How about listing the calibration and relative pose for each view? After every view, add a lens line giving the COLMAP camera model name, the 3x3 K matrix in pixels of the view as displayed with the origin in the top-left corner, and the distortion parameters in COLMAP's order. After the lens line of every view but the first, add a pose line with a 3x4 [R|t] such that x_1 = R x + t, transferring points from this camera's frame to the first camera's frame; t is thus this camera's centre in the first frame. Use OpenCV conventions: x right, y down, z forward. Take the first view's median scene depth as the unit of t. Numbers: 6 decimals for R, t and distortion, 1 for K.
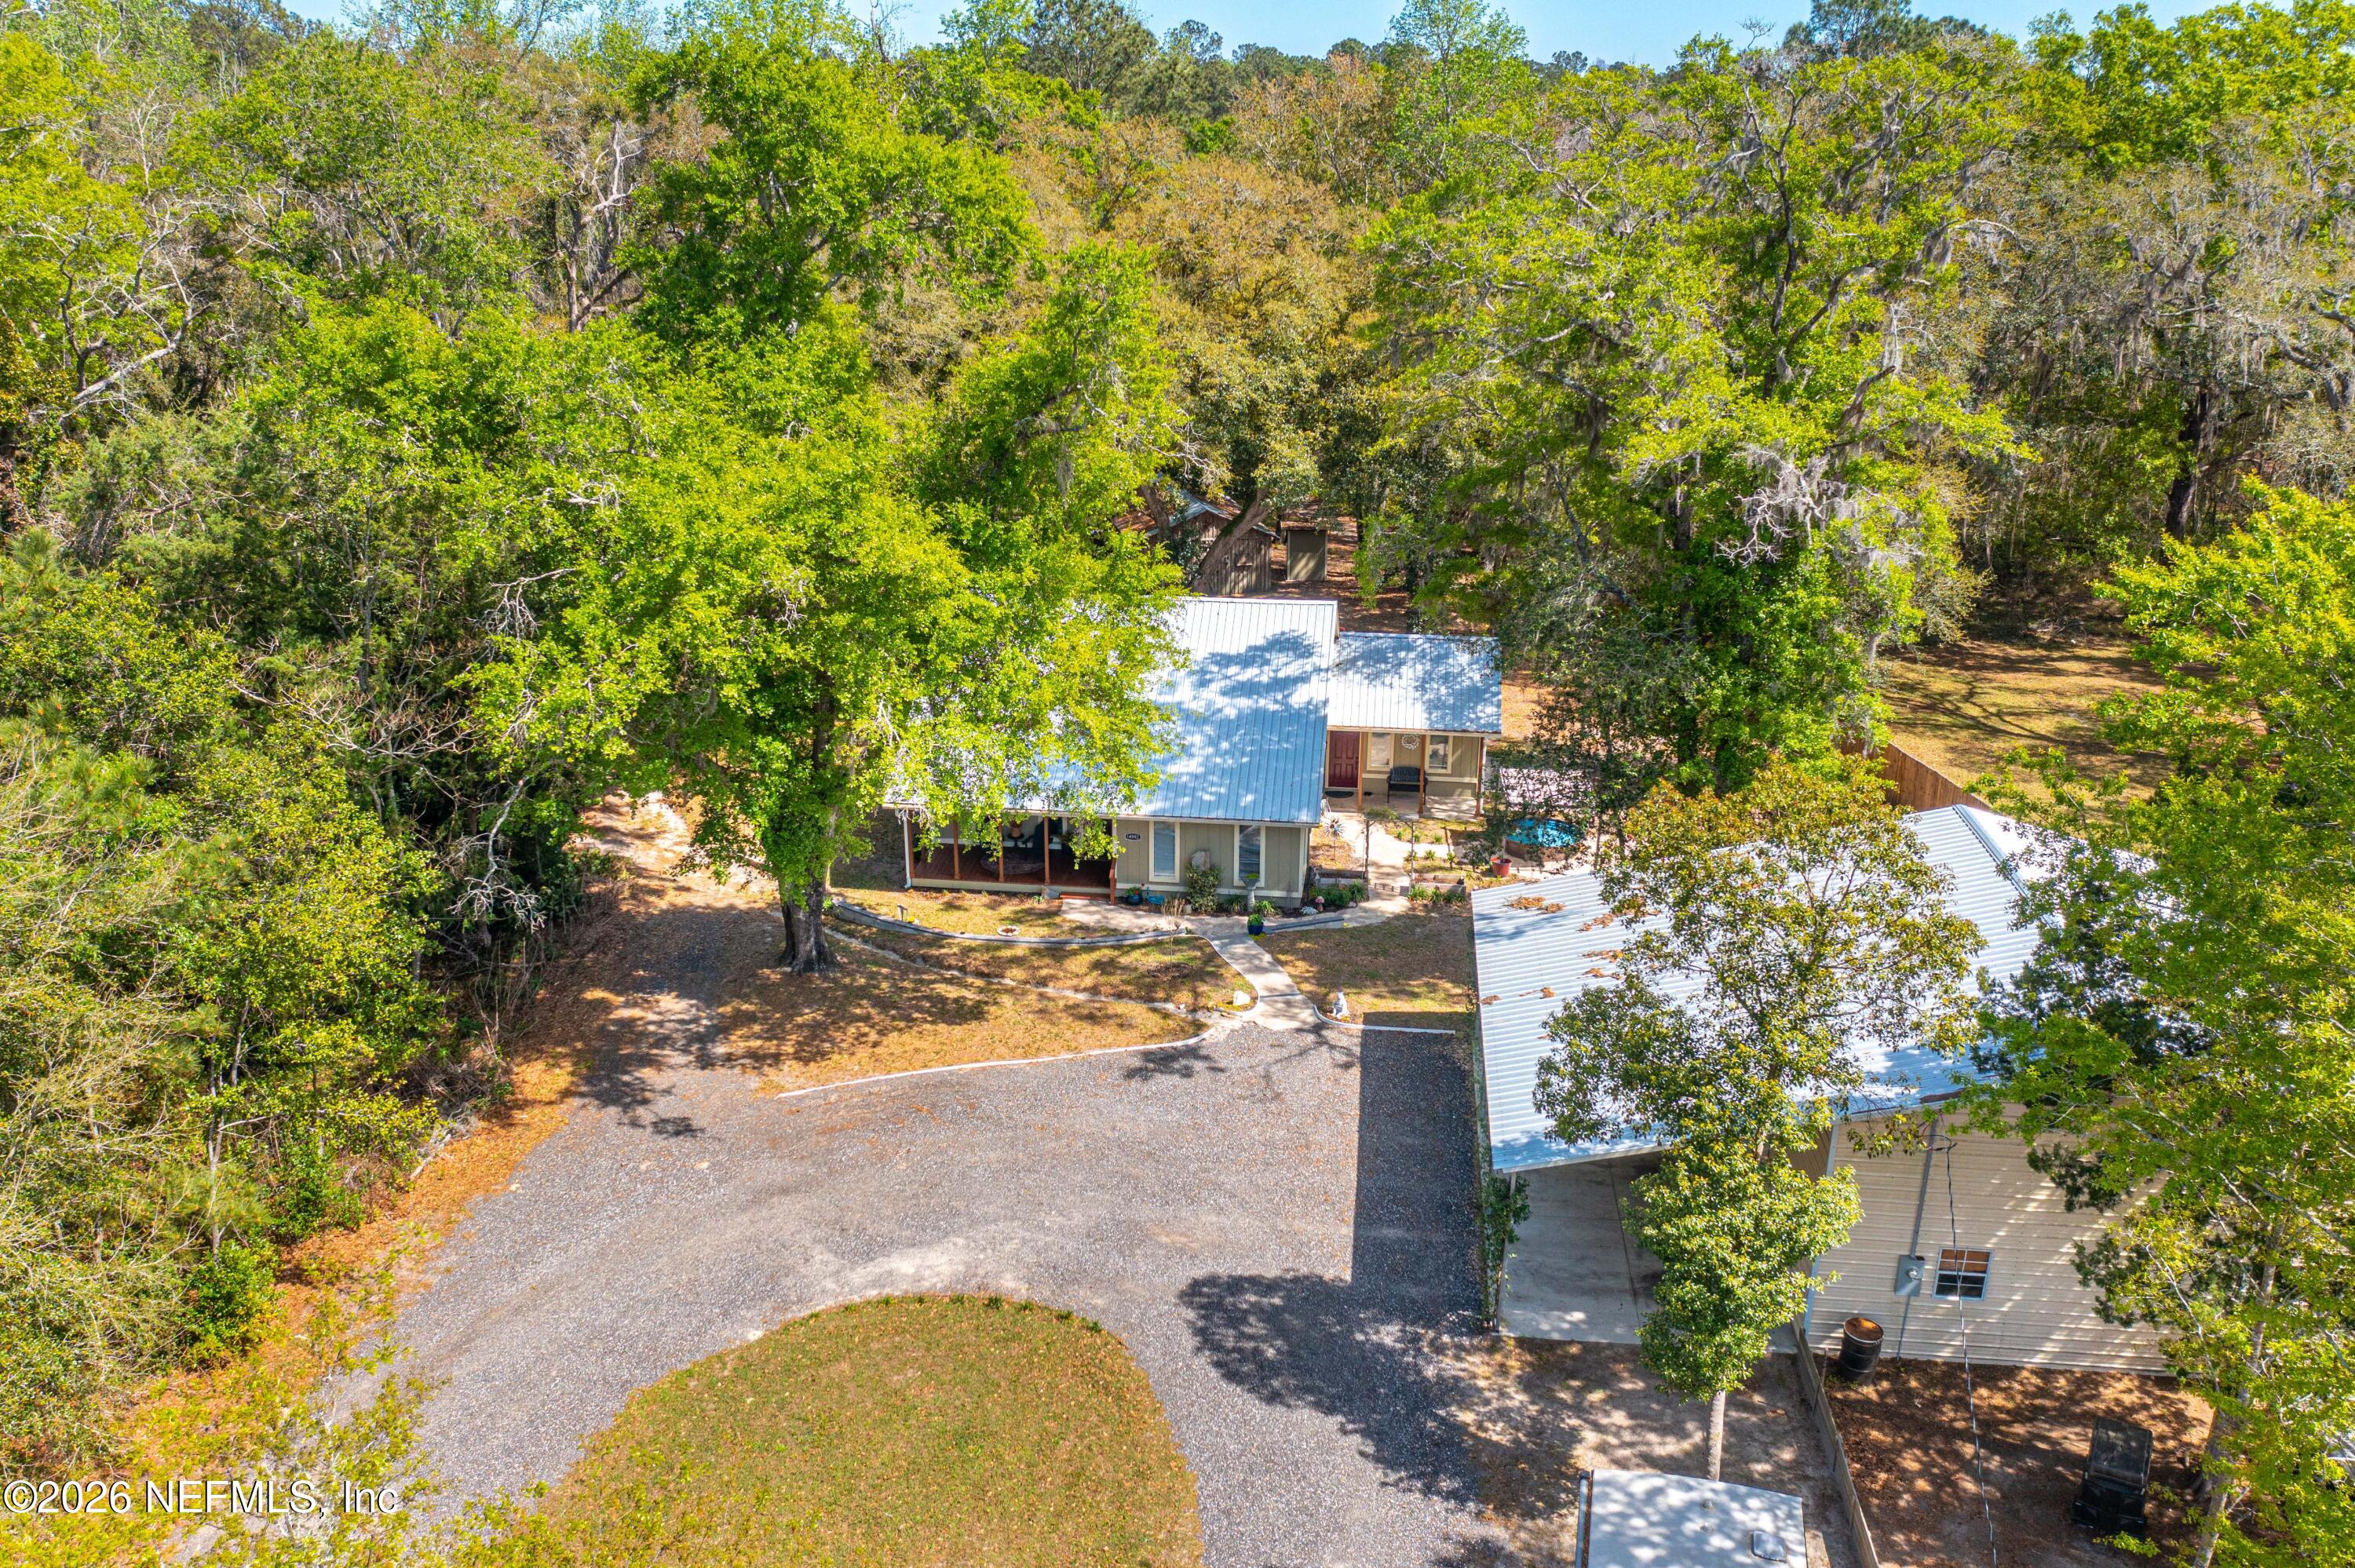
lens RADIAL K [[1915.4, 0, 1177.5], [0, 1915.4, 784.0], [0, 0, 1]] dist [-0.012062, -0.004878]
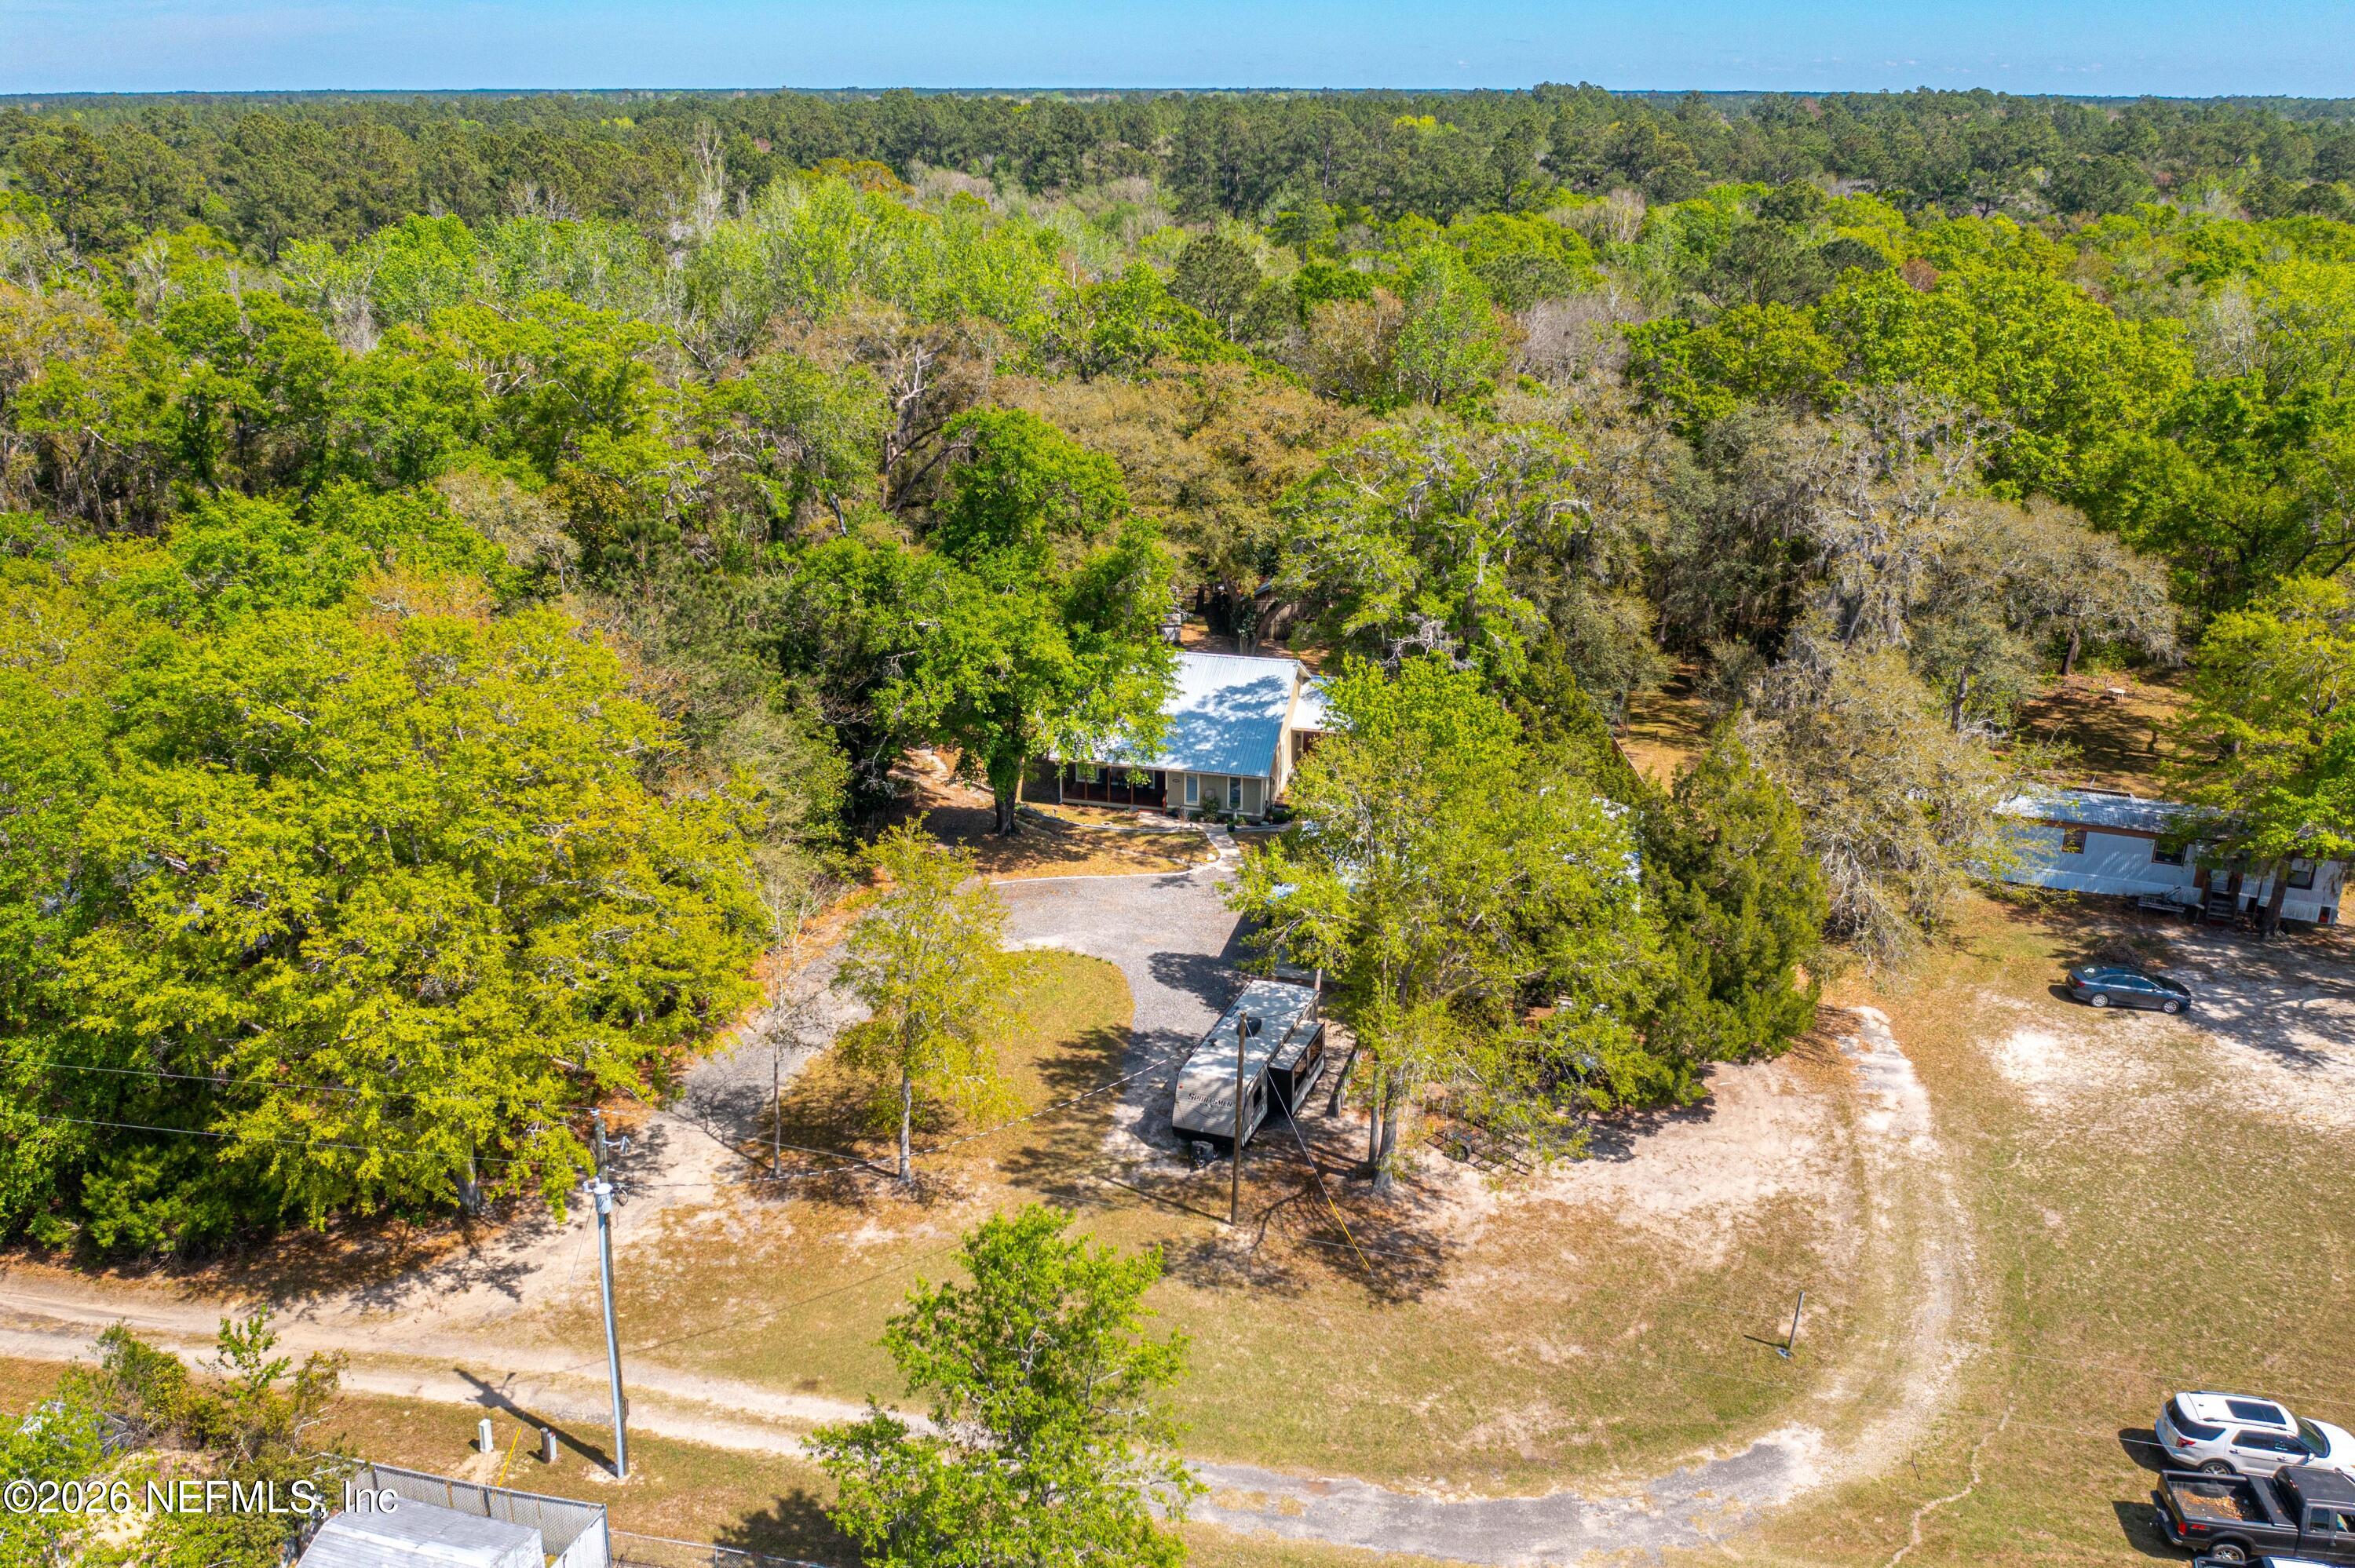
lens RADIAL K [[1915.4, 0, 1177.5], [0, 1915.4, 784.0], [0, 0, 1]] dist [-0.012062, -0.004878]
pose [[0.992672, 0.044073, -0.112516, 0.248762], [-0.043779, 0.999028, 0.005086, 0.026083], [0.112631, -0.000123, 0.993637, -1.165546]]
